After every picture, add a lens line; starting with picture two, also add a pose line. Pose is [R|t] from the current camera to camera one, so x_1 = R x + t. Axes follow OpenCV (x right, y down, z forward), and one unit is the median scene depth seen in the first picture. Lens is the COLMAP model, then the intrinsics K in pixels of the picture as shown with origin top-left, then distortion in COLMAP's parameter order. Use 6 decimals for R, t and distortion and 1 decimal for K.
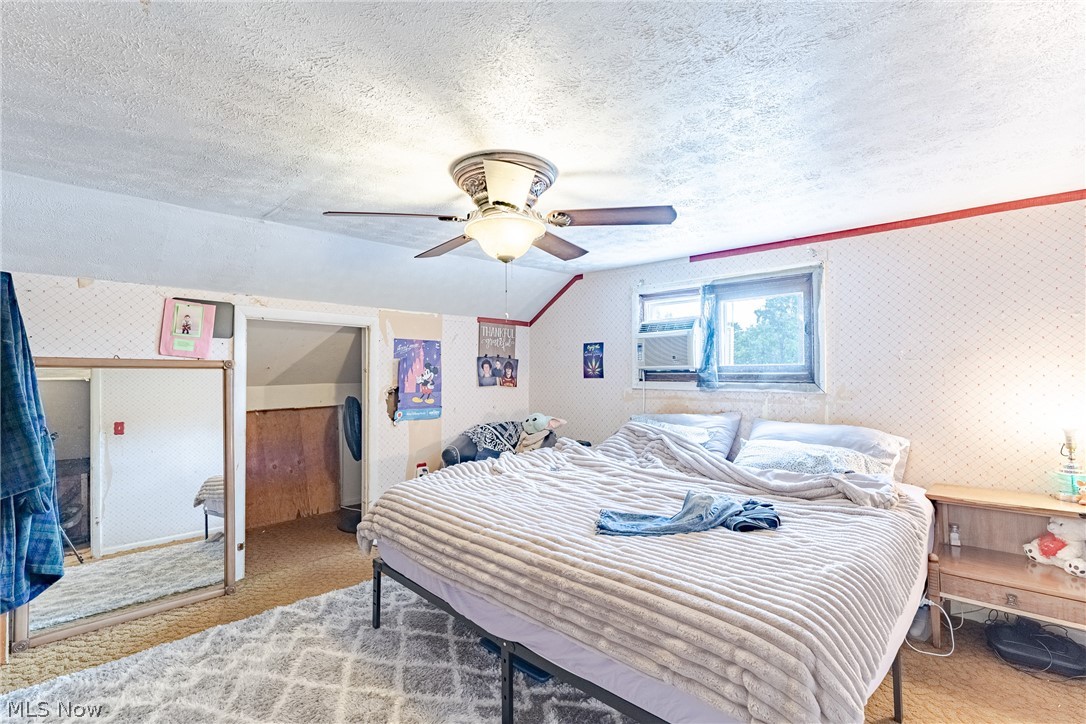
lens RADIAL K [[497.9, 0, 551.4], [0, 497.9, 368.3], [0, 0, 1]] dist [0.024395, 0.000050]
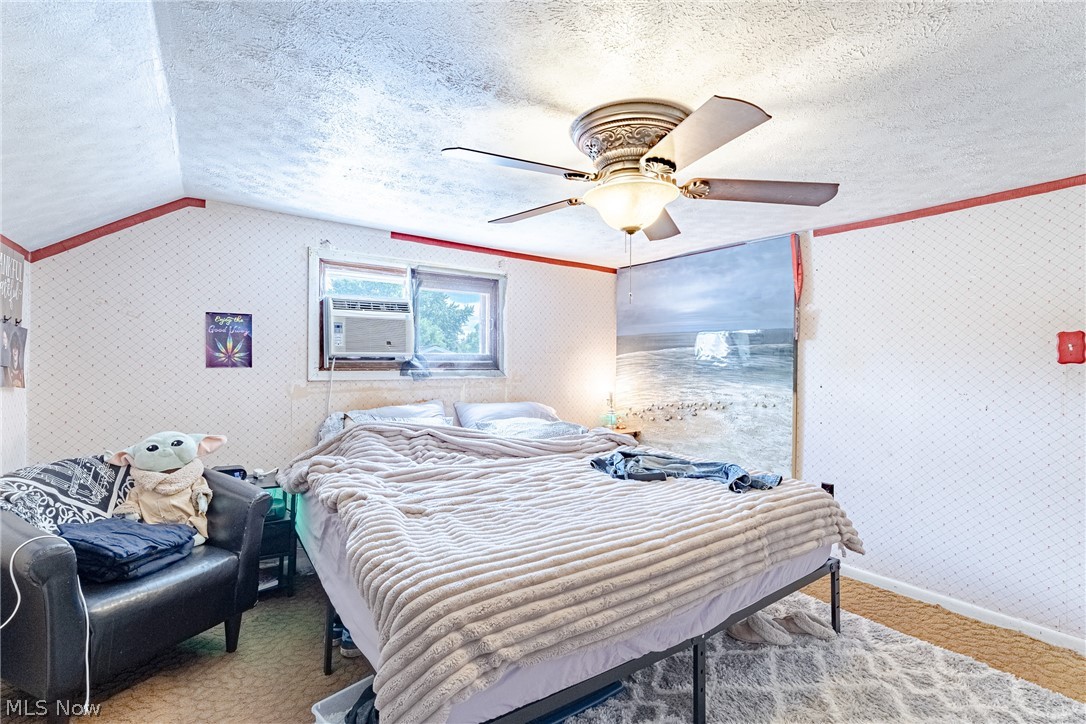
lens RADIAL K [[484.3, 0, 551.5], [0, 484.3, 359.9], [0, 0, 1]] dist [0.001045, -0.000306]
pose [[0.203819, 0.010847, 0.978949, -0.510921], [-0.011466, 0.999896, -0.008692, 0.012044], [-0.978941, -0.009453, 0.203922, 0.527565]]
